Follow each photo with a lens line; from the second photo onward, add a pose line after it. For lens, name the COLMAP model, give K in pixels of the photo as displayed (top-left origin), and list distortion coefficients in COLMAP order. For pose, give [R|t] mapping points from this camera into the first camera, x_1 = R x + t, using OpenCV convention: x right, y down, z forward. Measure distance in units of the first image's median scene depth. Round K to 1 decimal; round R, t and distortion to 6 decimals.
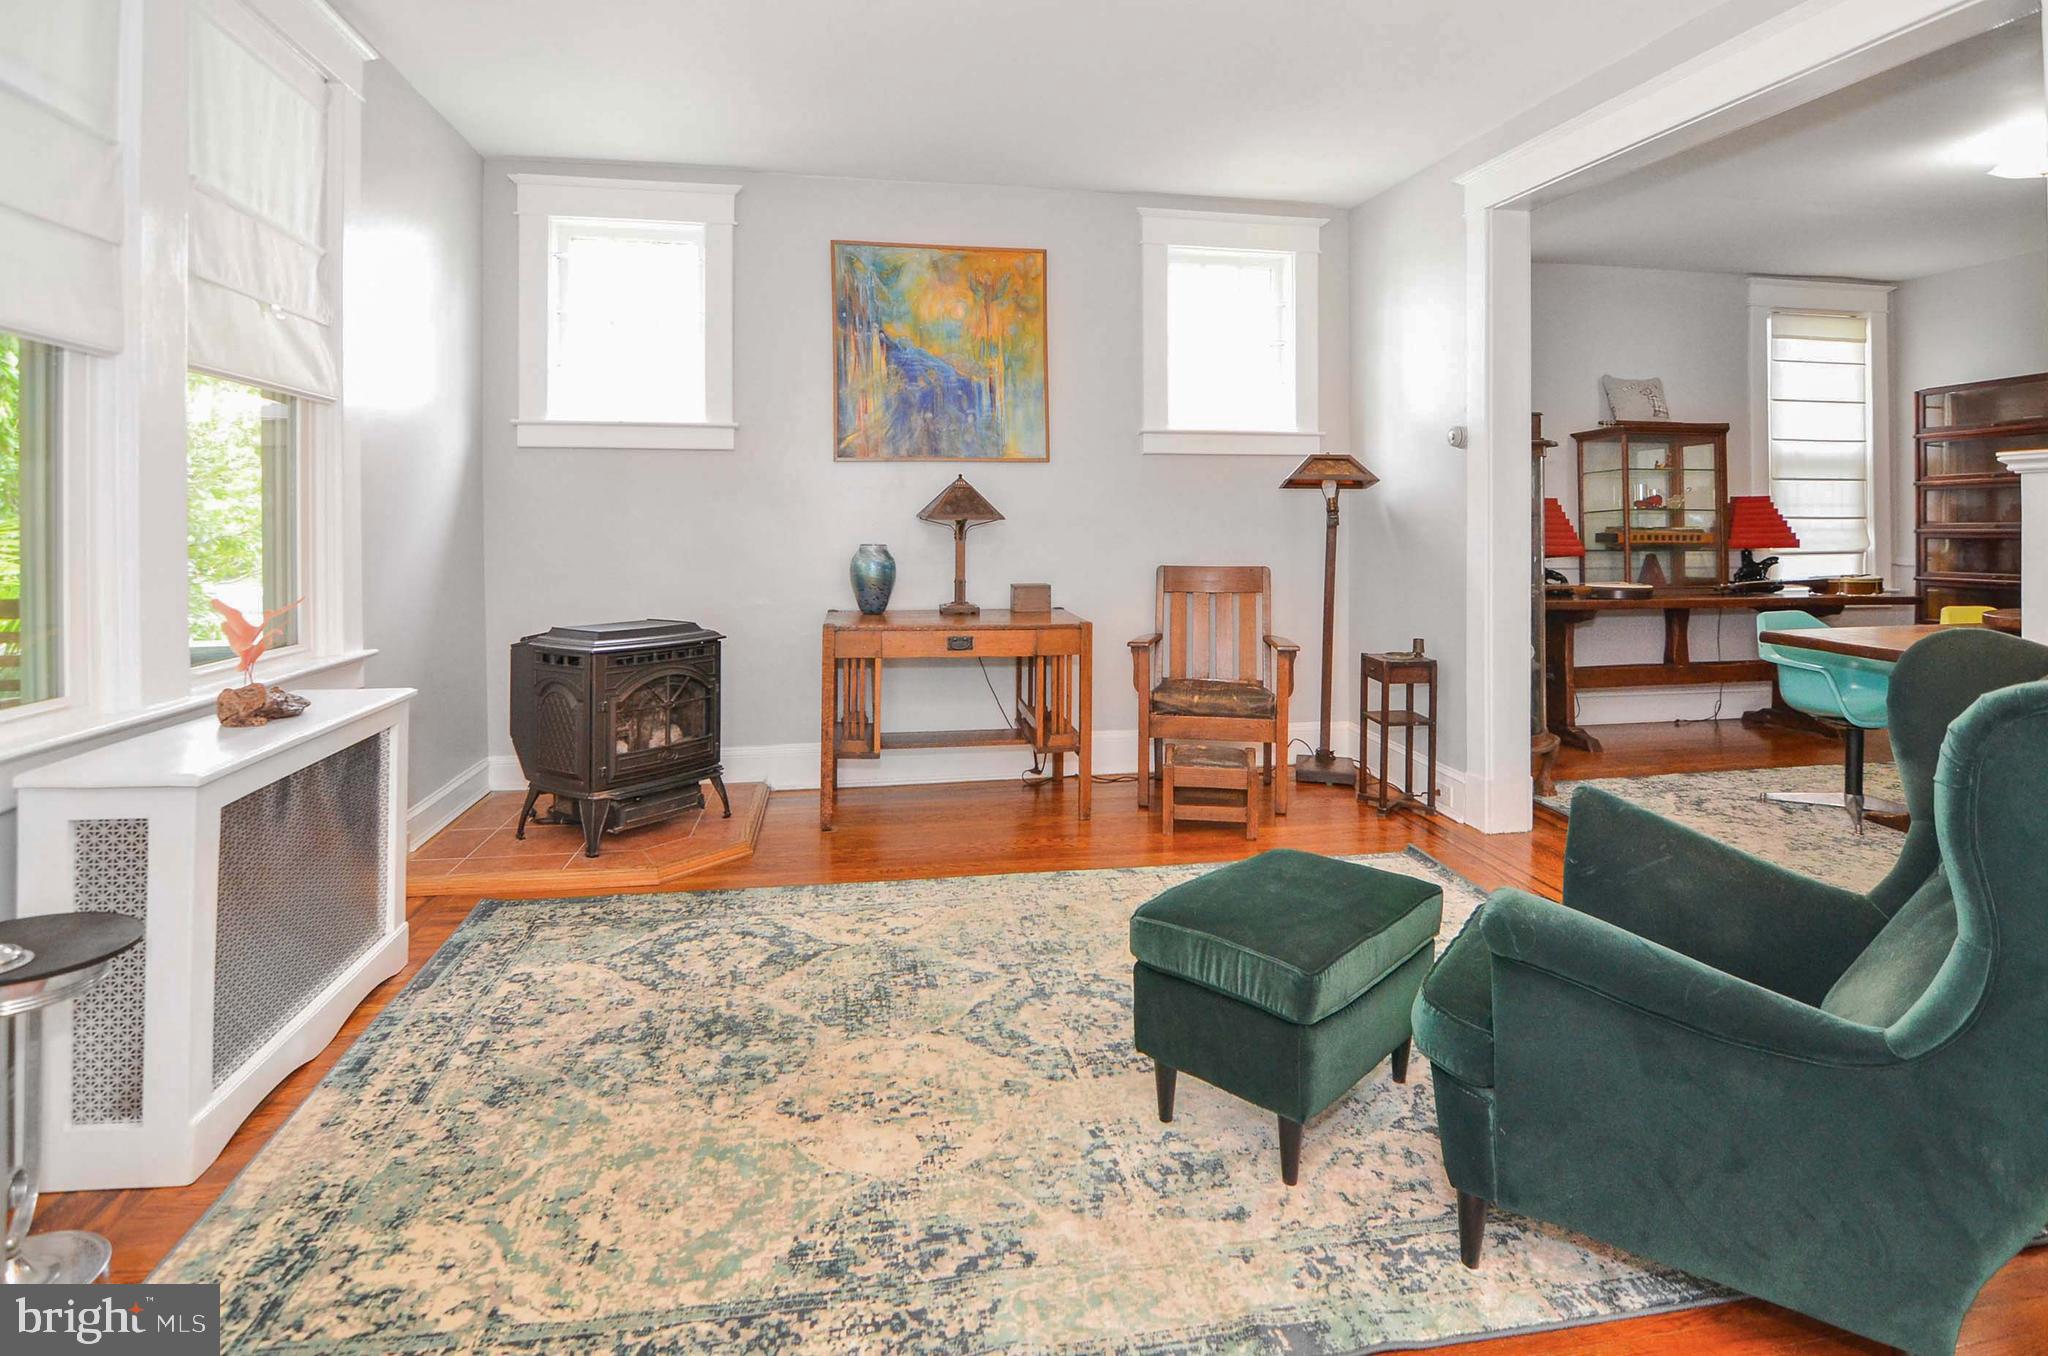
lens RADIAL K [[1039.8, 0, 1020.7], [0, 1039.8, 529.6], [0, 0, 1]] dist [-0.011751, -0.001539]
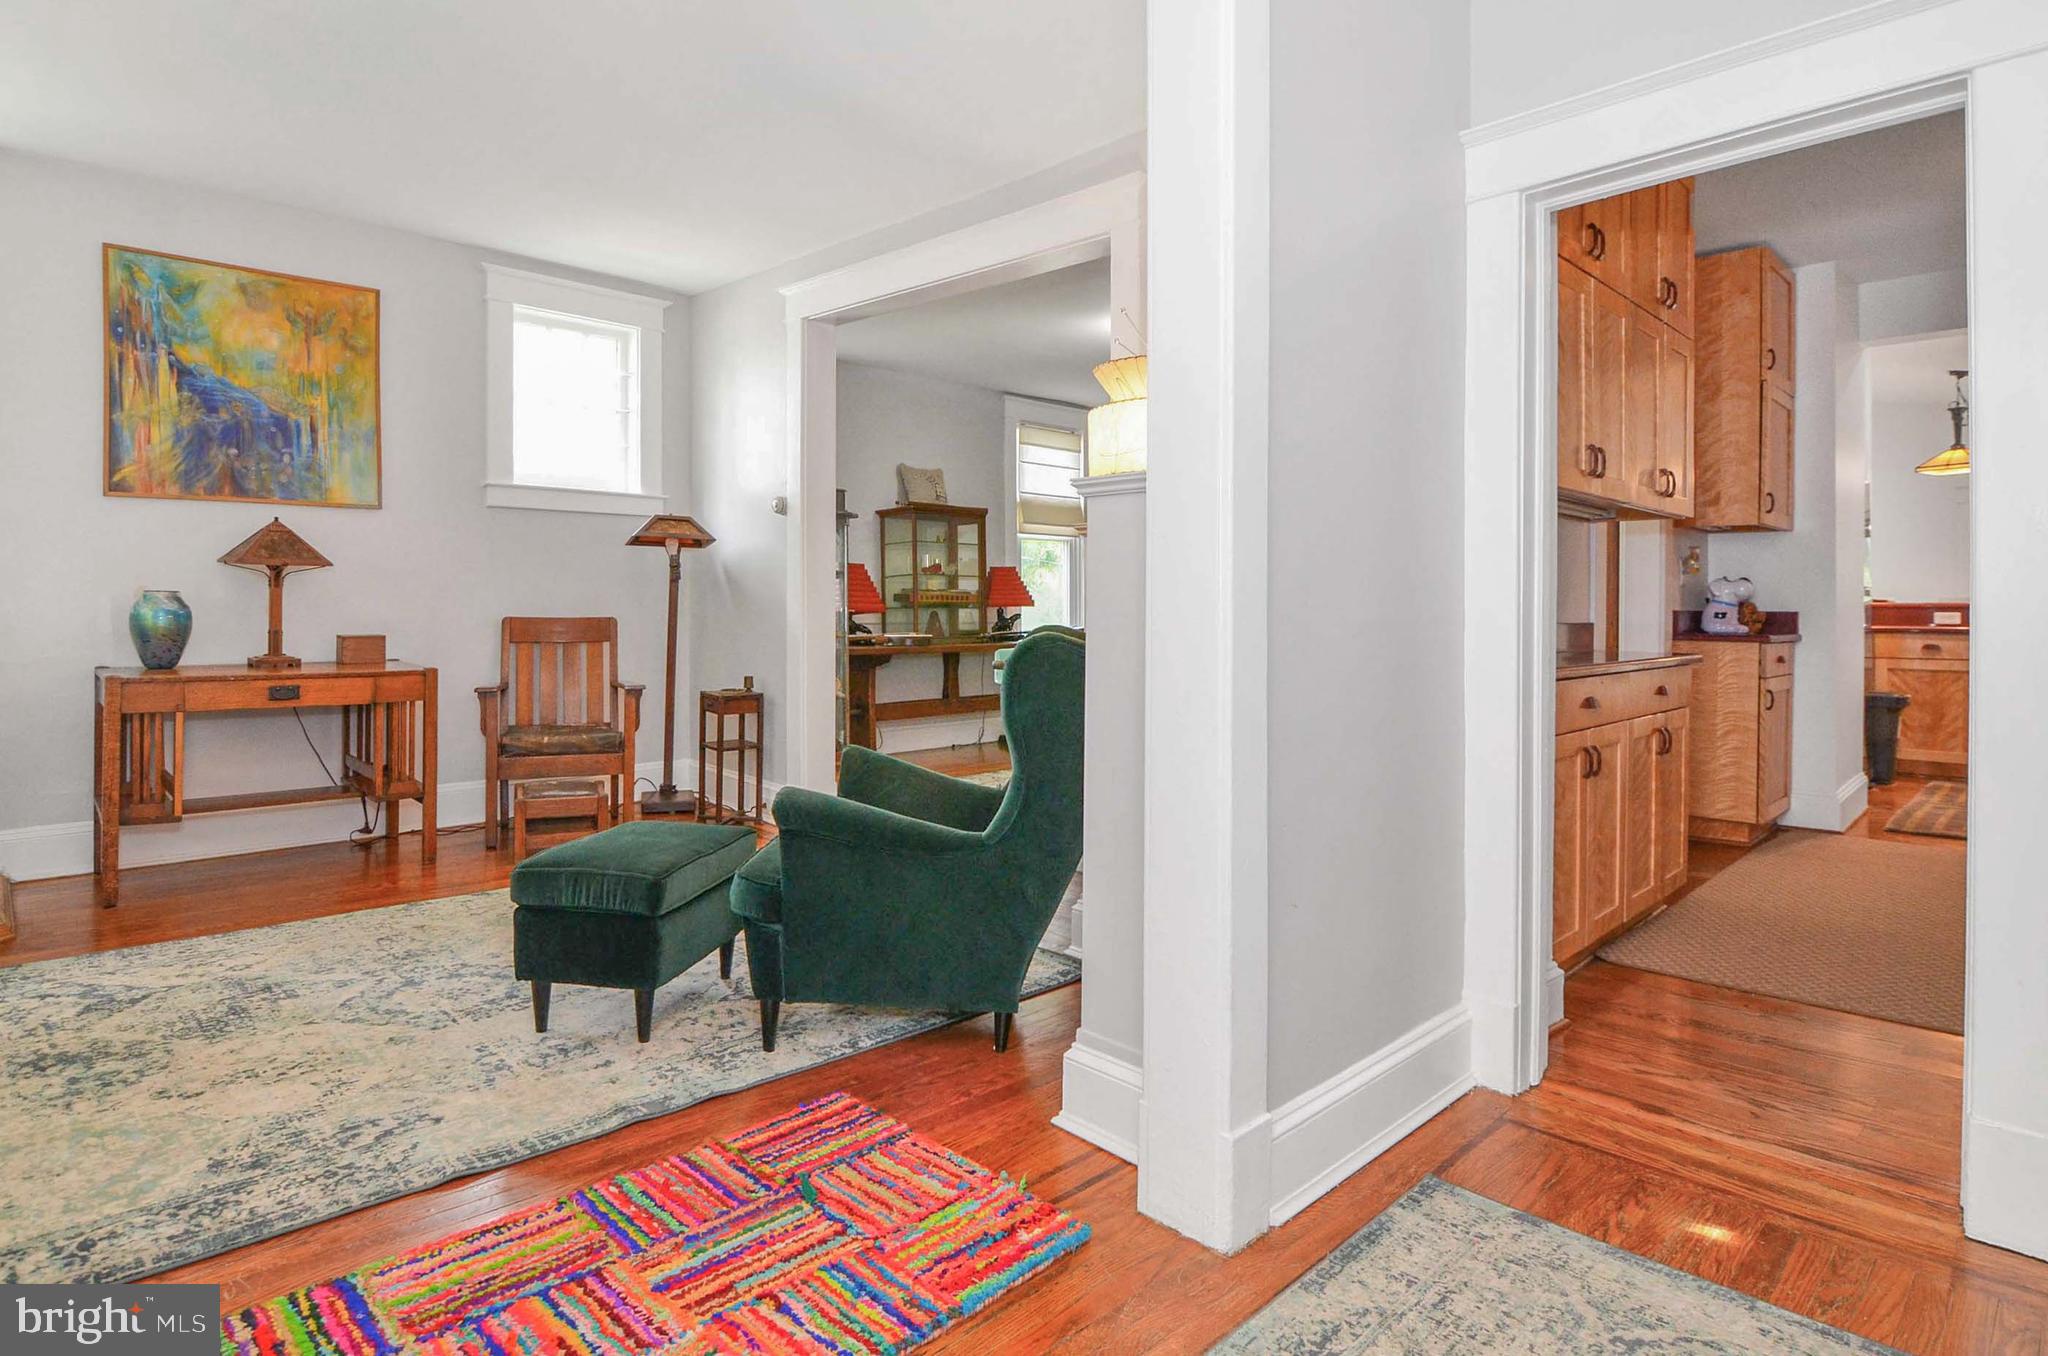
lens RADIAL K [[1092.9, 0, 1018.3], [0, 1092.9, 618.6], [0, 0, 1]] dist [-0.003663, -0.012214]
pose [[0.827632, -0.002732, 0.561264, -0.055828], [-0.003199, 0.999949, 0.009585, 0.026816], [-0.561262, -0.009728, 0.827581, -0.187484]]
